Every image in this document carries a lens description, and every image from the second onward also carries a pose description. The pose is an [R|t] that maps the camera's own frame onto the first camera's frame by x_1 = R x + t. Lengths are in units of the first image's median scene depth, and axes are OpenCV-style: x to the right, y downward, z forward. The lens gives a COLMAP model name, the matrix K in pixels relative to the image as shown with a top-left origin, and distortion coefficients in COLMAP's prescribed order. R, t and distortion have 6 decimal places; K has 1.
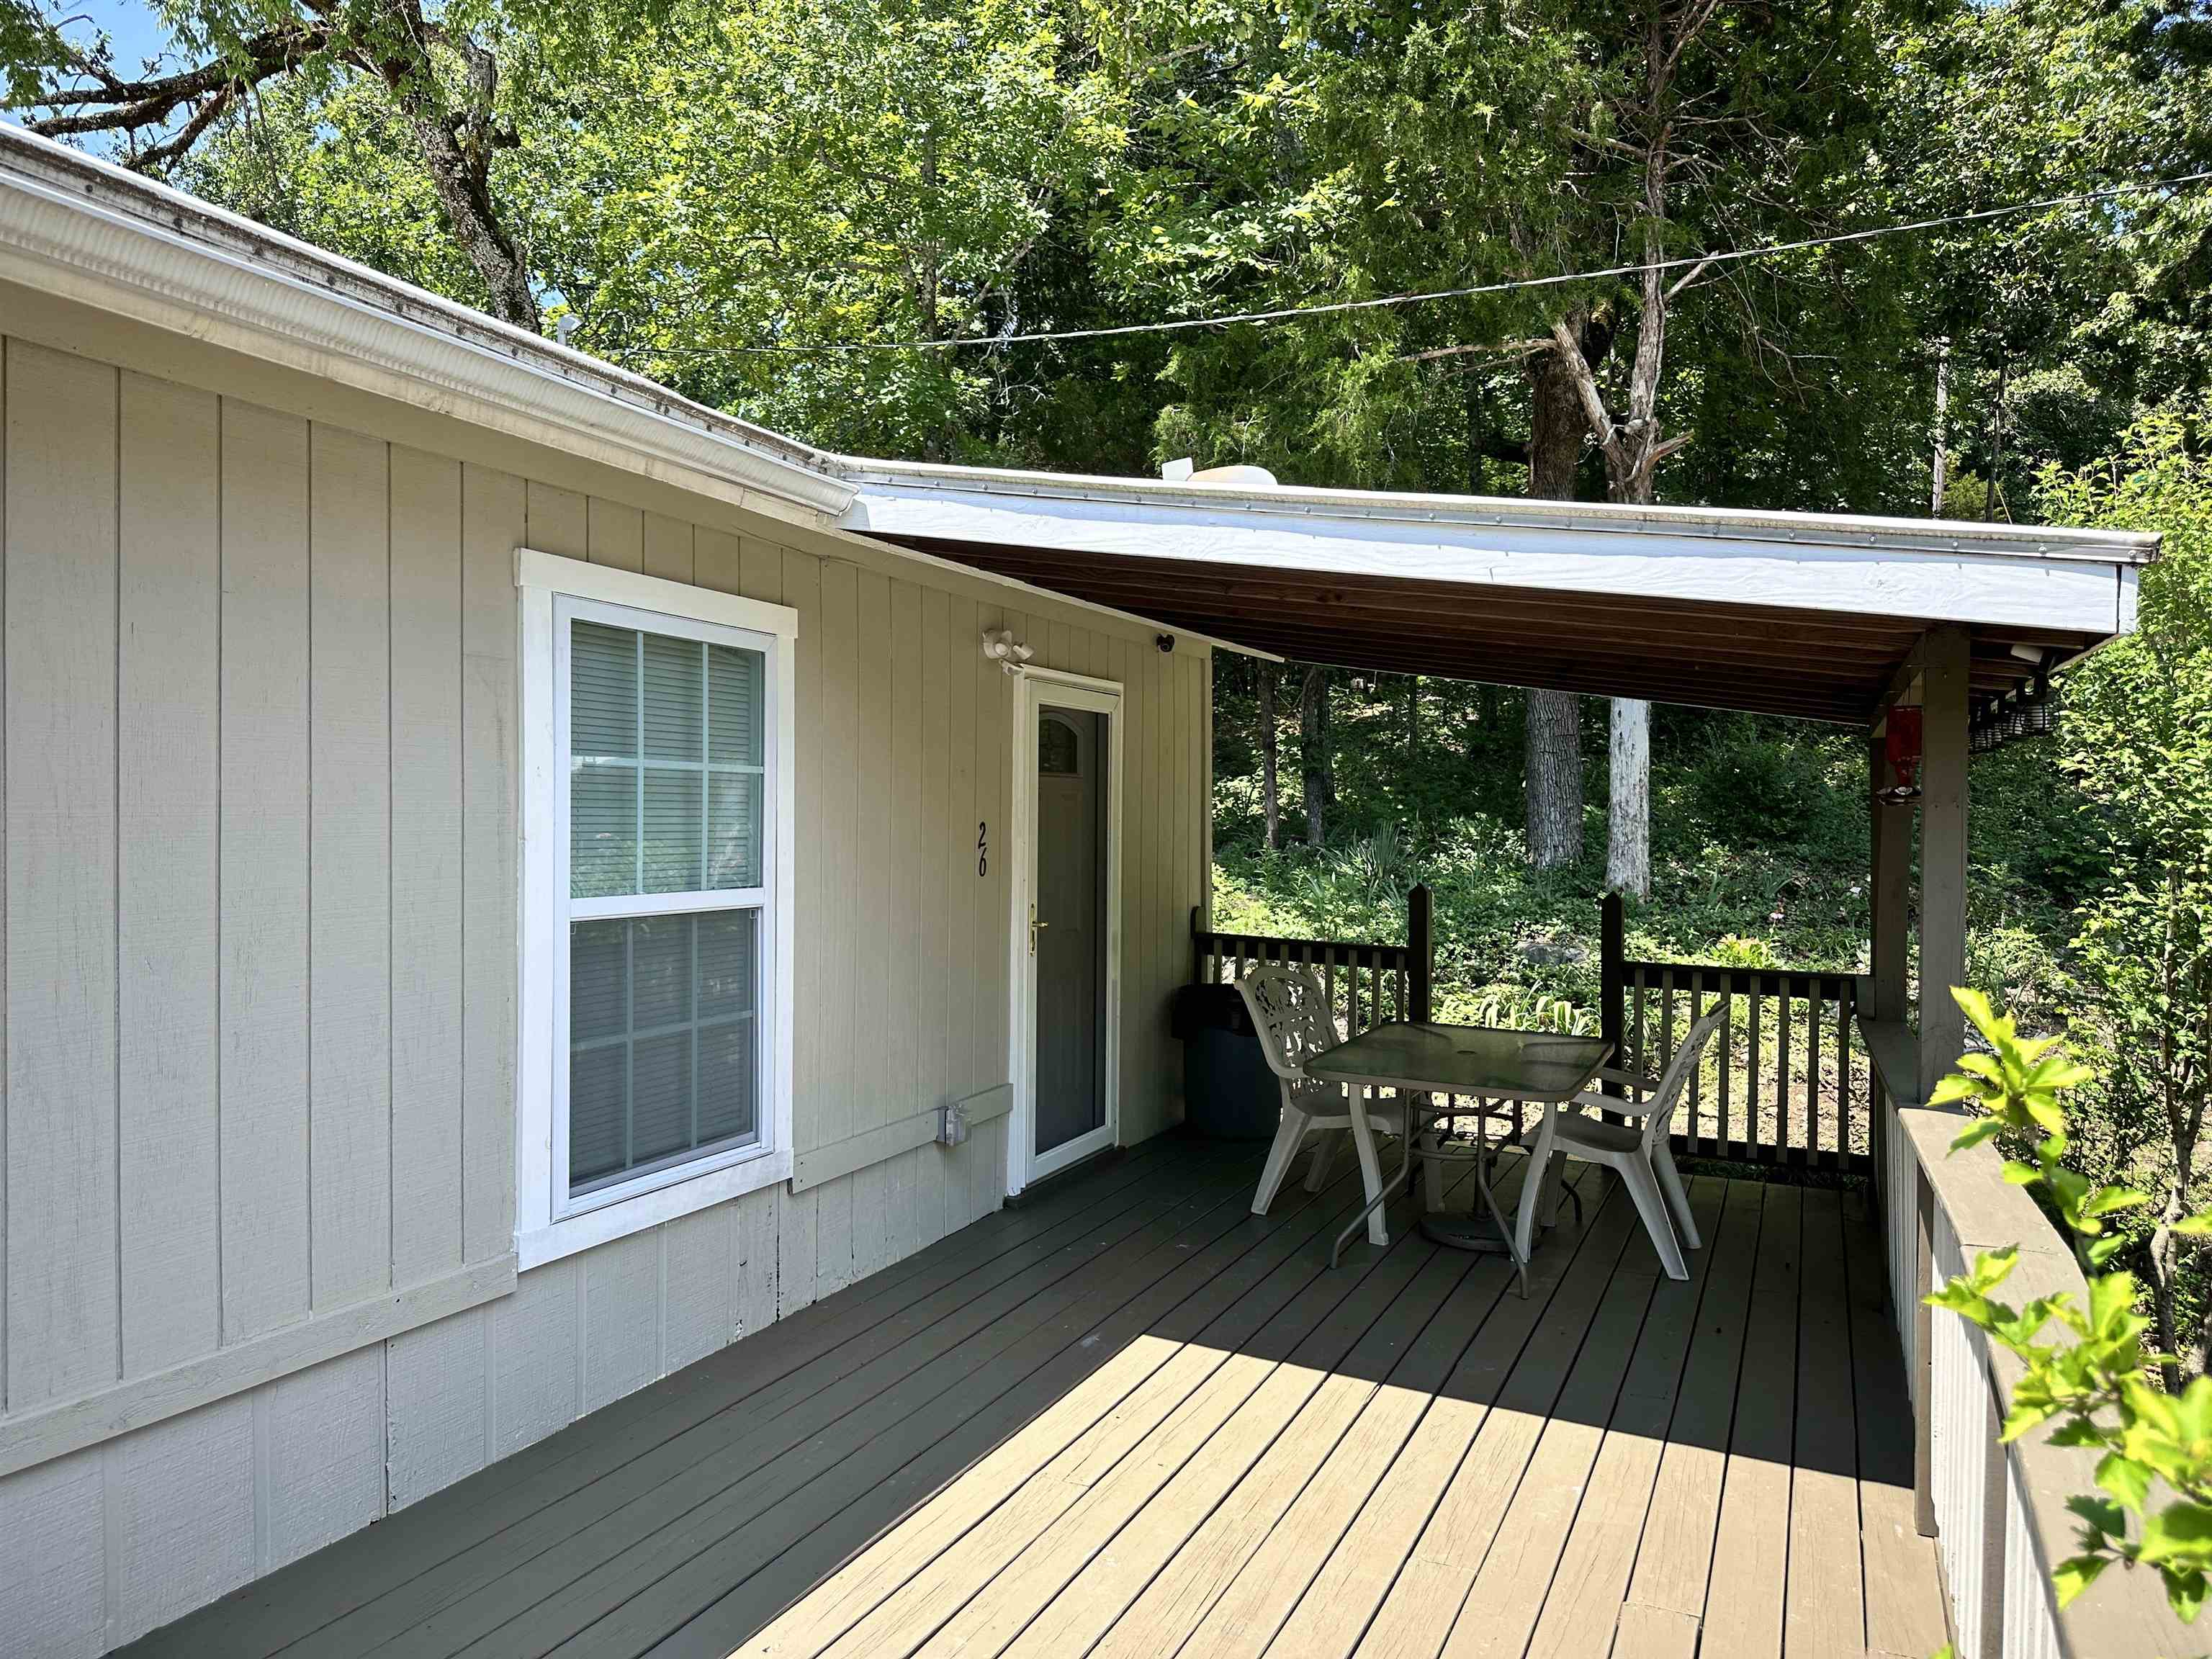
lens RADIAL K [[1538.0, 0, 1080.8], [0, 1538.0, 878.2], [0, 0, 1]] dist [0.045557, -0.053142]
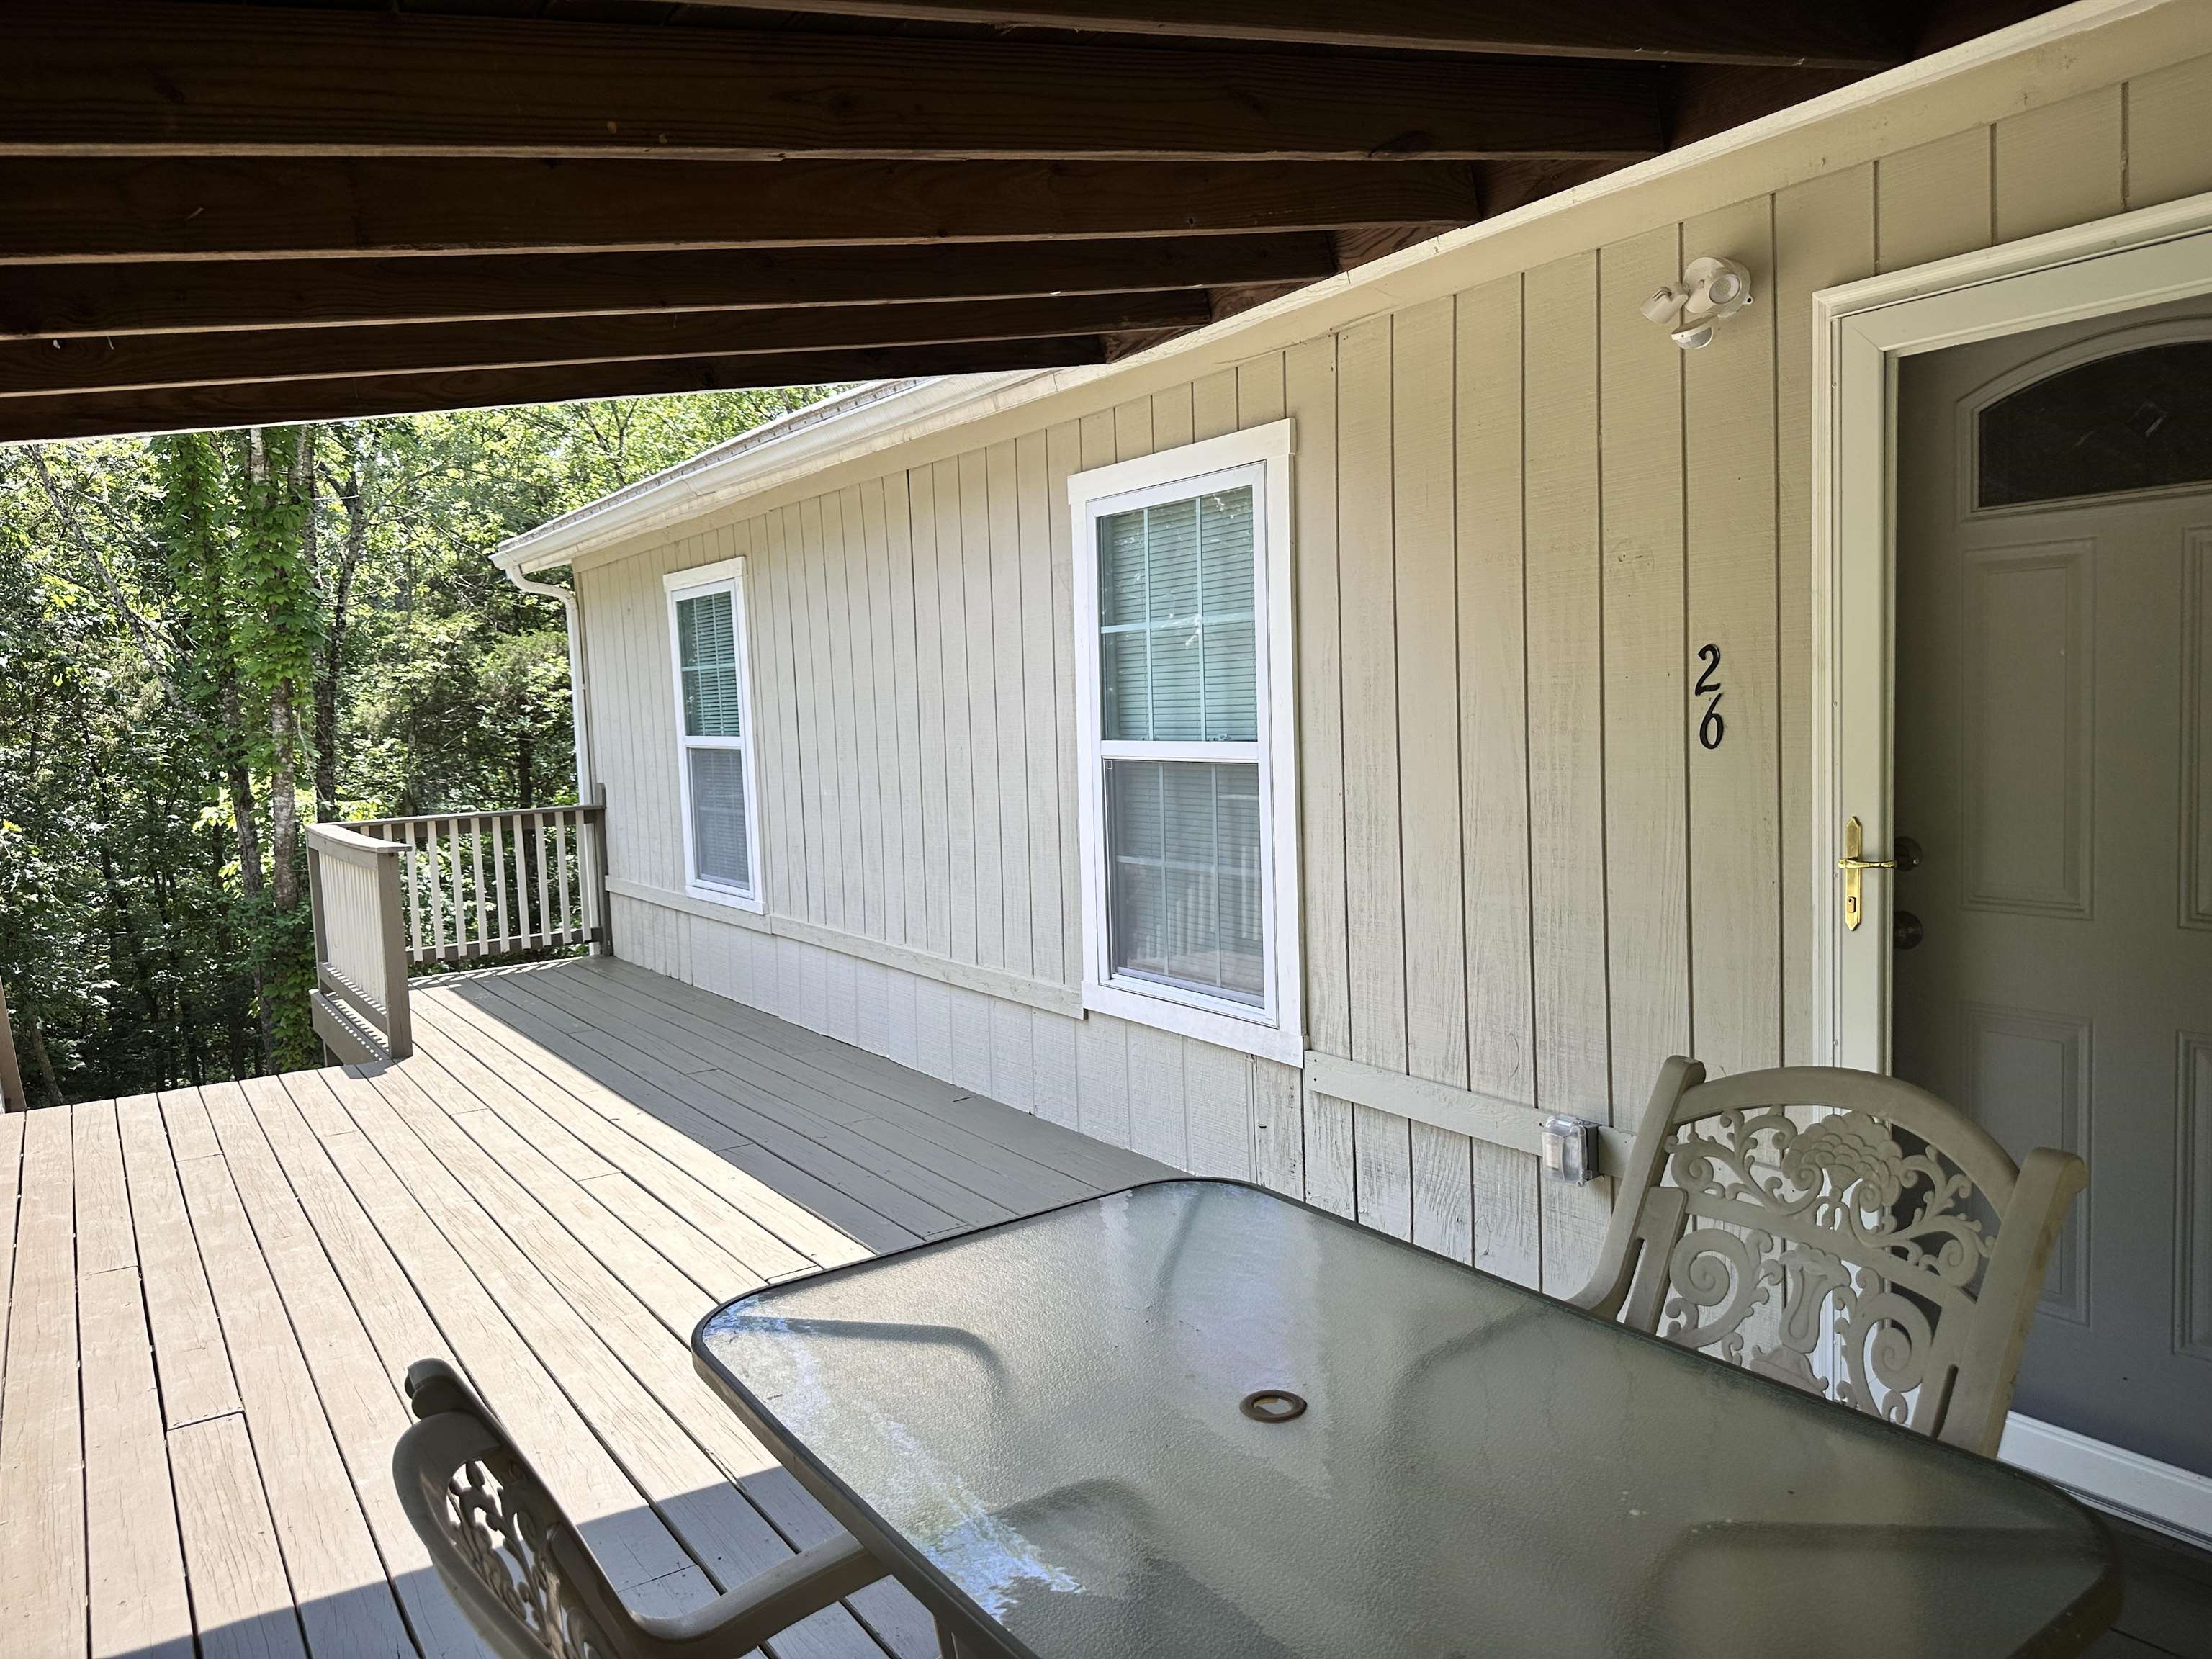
lens RADIAL K [[1538.0, 0, 1108.5], [0, 1538.0, 828.9], [0, 0, 1]] dist [0.045557, -0.053142]
pose [[-0.517078, 0.099507, -0.850135, 0.624178], [0.015032, 0.994122, 0.107218, -0.042041], [0.855806, 0.042661, -0.515534, 1.377577]]
